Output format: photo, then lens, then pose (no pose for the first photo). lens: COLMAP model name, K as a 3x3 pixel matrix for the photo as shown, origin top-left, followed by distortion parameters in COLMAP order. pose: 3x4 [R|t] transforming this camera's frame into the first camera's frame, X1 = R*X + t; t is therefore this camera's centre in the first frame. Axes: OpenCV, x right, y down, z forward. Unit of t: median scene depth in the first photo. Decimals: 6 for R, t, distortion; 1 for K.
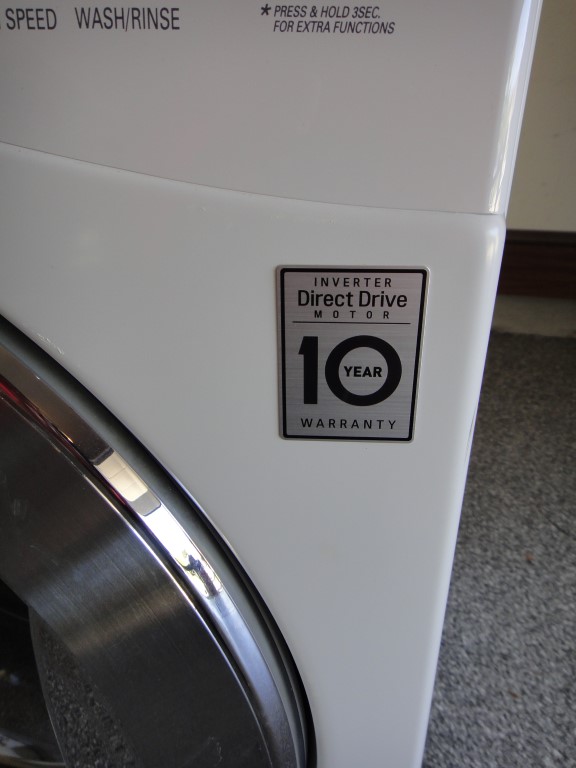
lens RADIAL K [[543.1, 0, 288.0], [0, 543.1, 384.0], [0, 0, 1]] dist [0.029681, -0.017367]
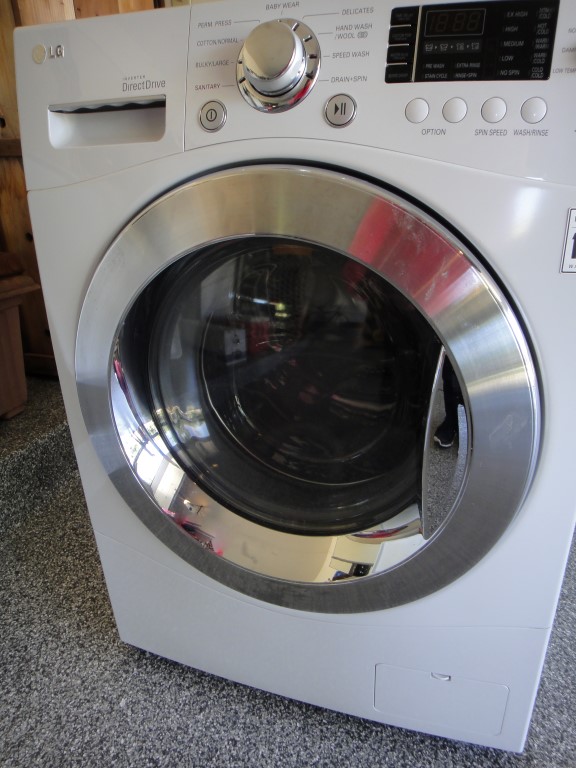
lens RADIAL K [[543.1, 0, 288.0], [0, 543.1, 384.0], [0, 0, 1]] dist [0.029681, -0.017367]
pose [[0.999823, 0.008281, -0.016901, -1.516037], [-0.010016, 0.994395, -0.105256, 1.085764], [0.015935, 0.105407, 0.994302, -1.937137]]
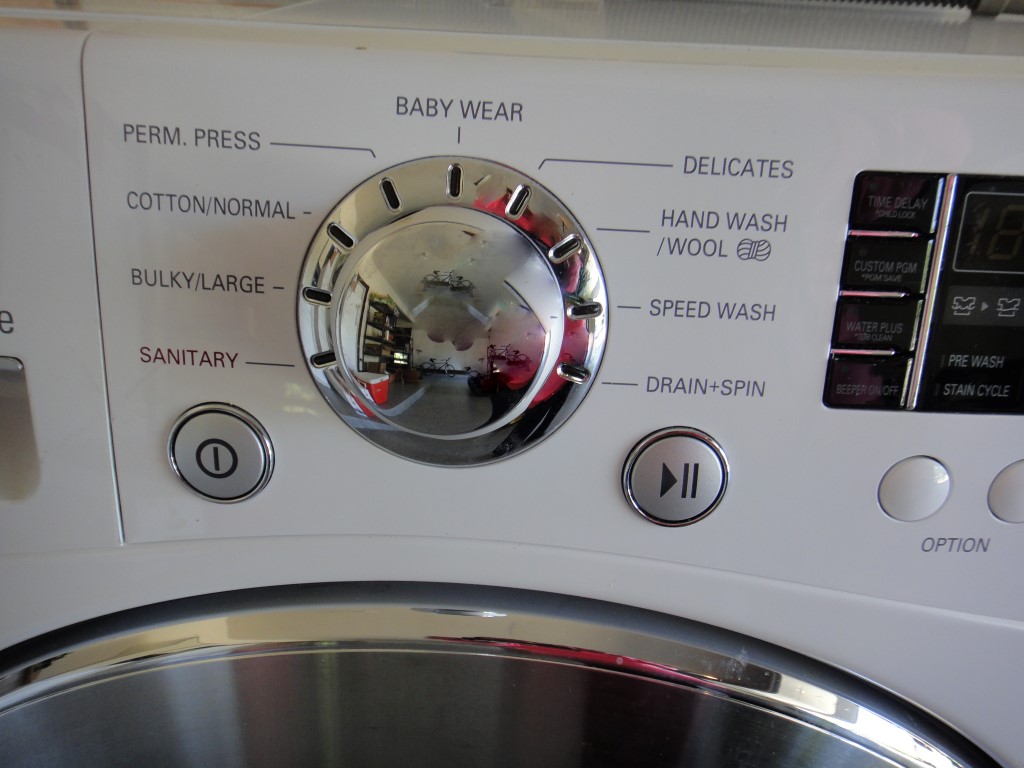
lens RADIAL K [[724.1, 0, 512.4], [0, 724.1, 358.1], [0, 0, 1]] dist [0.029681, -0.017367]
pose [[0.964181, -0.087542, 0.250384, -1.865200], [0.077149, 0.995712, 0.051047, -1.121079], [-0.253779, -0.029901, 0.966800, -0.122667]]
